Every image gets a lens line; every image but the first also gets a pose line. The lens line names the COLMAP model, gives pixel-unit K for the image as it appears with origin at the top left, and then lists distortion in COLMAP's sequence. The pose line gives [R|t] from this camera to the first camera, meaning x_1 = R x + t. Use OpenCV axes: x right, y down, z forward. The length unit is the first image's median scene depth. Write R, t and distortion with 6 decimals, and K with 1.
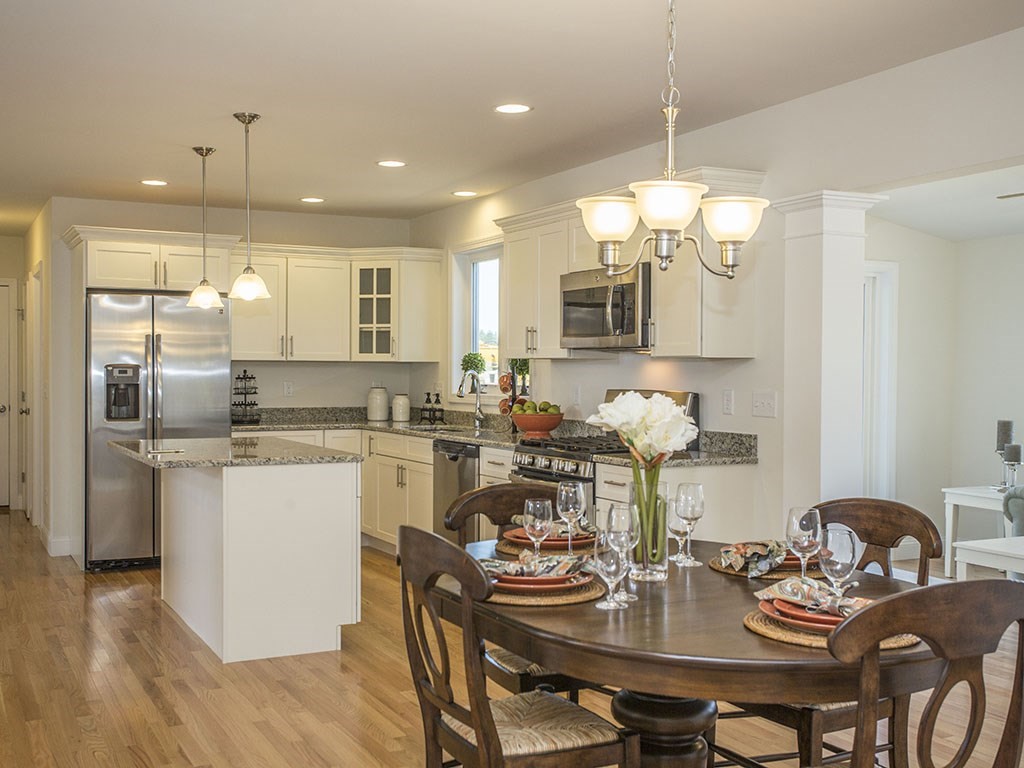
lens RADIAL K [[1102.7, 0, 512.0], [0, 1102.7, 384.0], [0, 0, 1]] dist [-0.003930, -0.004031]
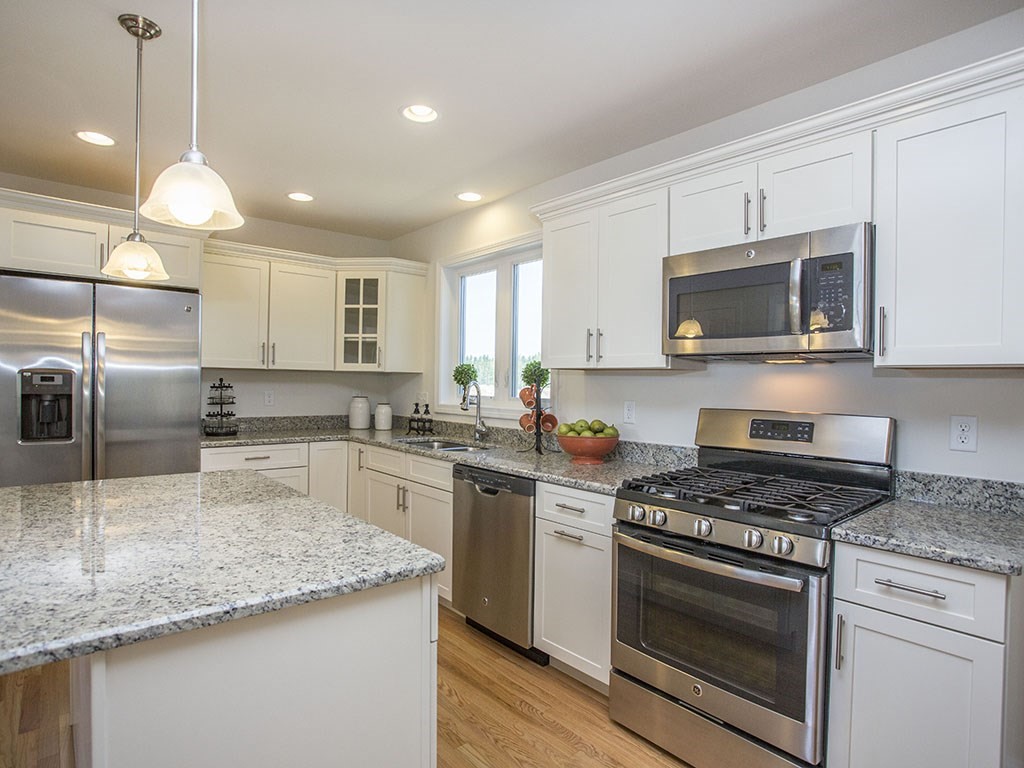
lens RADIAL K [[559.9, 0, 512.0], [0, 559.9, 384.0], [0, 0, 1]] dist [-0.068949, 0.037544]
pose [[0.975429, 0.009566, 0.220104, -0.103692], [-0.008240, 0.999942, -0.006943, -0.006624], [-0.220158, 0.004959, 0.975452, 0.487363]]
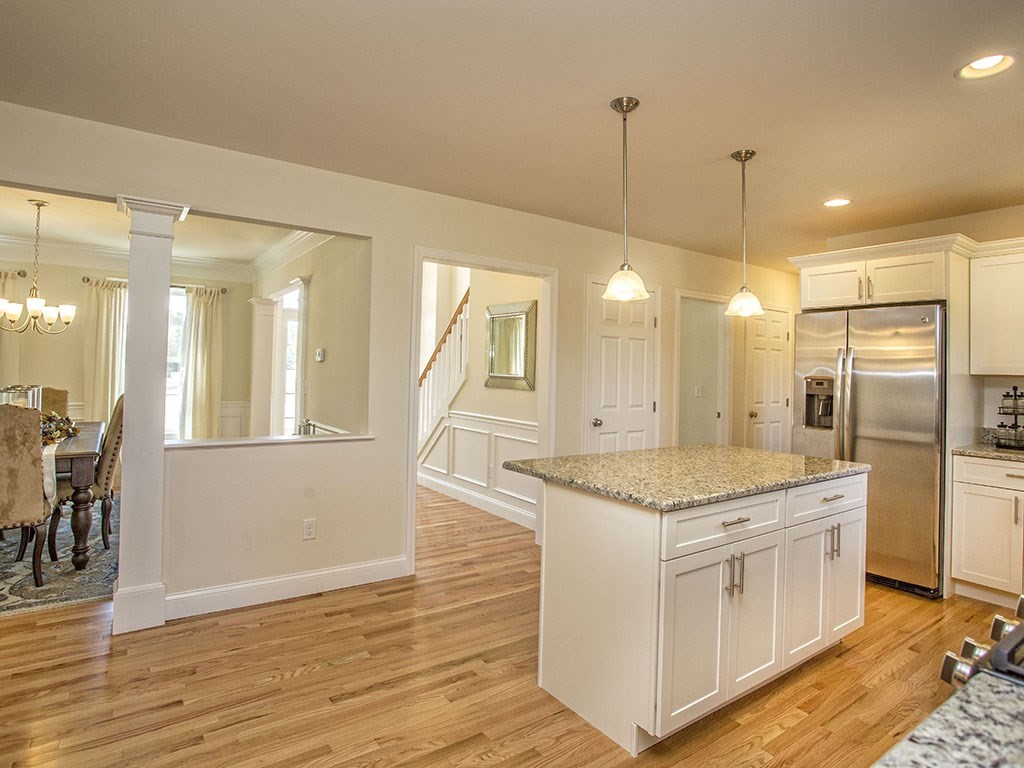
lens RADIAL K [[569.5, 0, 511.5], [0, 569.5, 358.5], [0, 0, 1]] dist [-0.076148, 0.038254]
pose [[0.126100, -0.028321, -0.991613, 0.132289], [-0.037353, 0.998748, -0.033274, -0.005569], [0.991314, 0.041235, 0.124884, 0.555920]]
